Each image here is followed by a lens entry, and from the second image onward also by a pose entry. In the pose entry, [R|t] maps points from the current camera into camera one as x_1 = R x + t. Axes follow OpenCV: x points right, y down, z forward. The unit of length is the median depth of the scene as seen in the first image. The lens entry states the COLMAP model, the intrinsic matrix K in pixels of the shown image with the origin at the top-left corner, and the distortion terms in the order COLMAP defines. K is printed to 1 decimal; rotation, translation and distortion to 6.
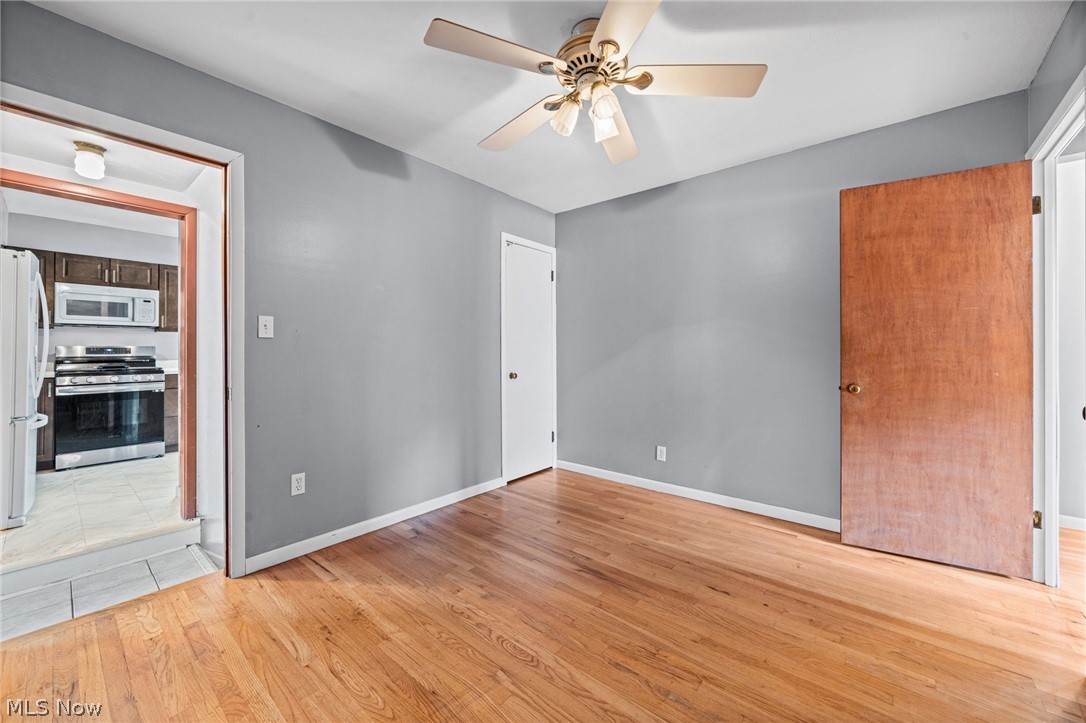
lens RADIAL K [[417.3, 0, 538.2], [0, 417.3, 352.6], [0, 0, 1]] dist [-0.000412, 0.000055]
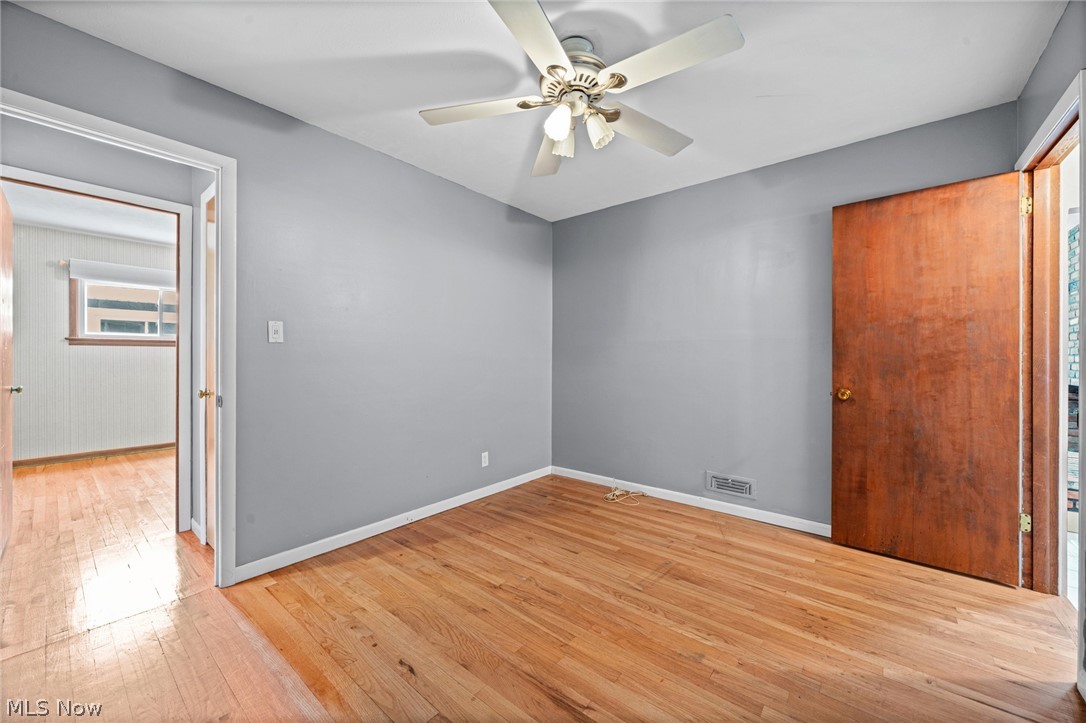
lens RADIAL K [[417.3, 0, 538.2], [0, 417.3, 352.6], [0, 0, 1]] dist [-0.000412, 0.000055]
pose [[-0.999931, -0.003652, -0.011145, 0.130444], [-0.003649, 0.999993, -0.000263, -0.009879], [0.011146, -0.000223, -0.999938, 1.163315]]
